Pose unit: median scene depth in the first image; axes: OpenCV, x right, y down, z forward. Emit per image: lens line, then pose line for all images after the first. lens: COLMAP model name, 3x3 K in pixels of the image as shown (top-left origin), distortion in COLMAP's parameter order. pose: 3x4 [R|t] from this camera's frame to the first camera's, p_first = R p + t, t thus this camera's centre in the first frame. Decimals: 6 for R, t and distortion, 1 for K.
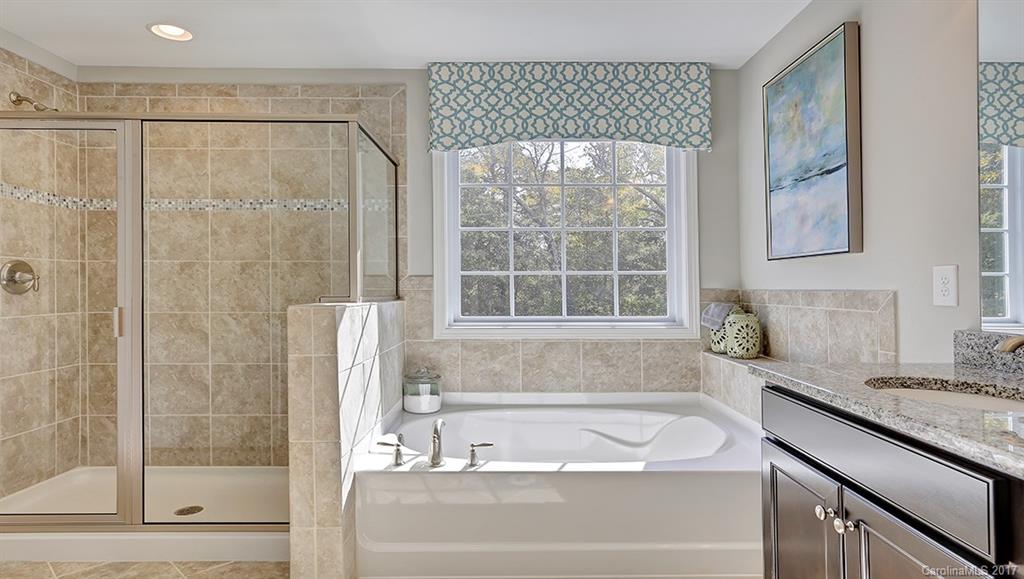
lens RADIAL K [[595.1, 0, 513.3], [0, 595.1, 286.5], [0, 0, 1]] dist [-0.002310, -0.000170]
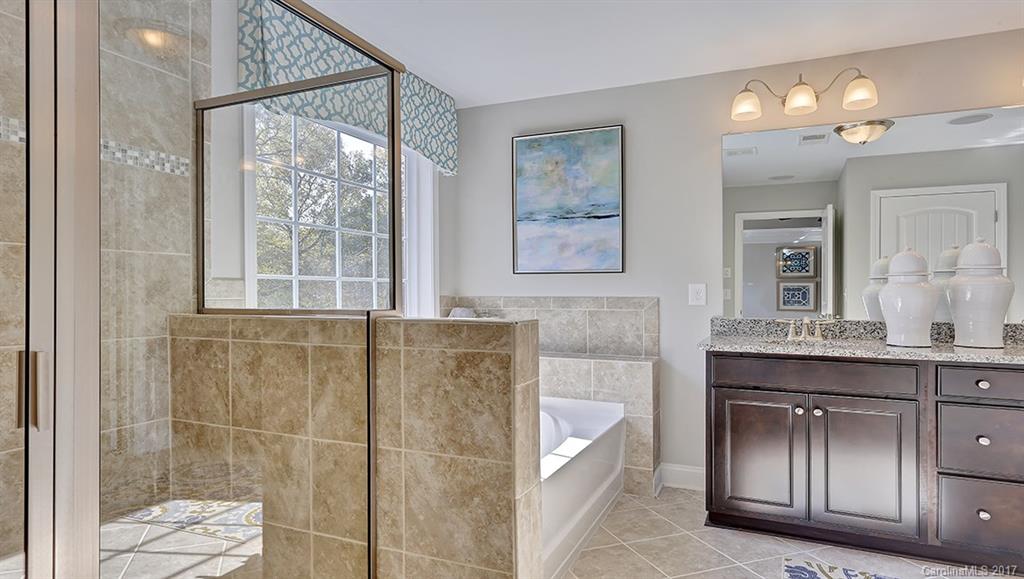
lens RADIAL K [[595.1, 0, 511.4], [0, 595.1, 291.1], [0, 0, 1]] dist [-0.002310, -0.000170]
pose [[0.412390, 0.004442, 0.910996, -0.672636], [-0.003283, 0.999989, -0.003390, -0.001935], [-0.911001, -0.001593, 0.412400, 0.429371]]
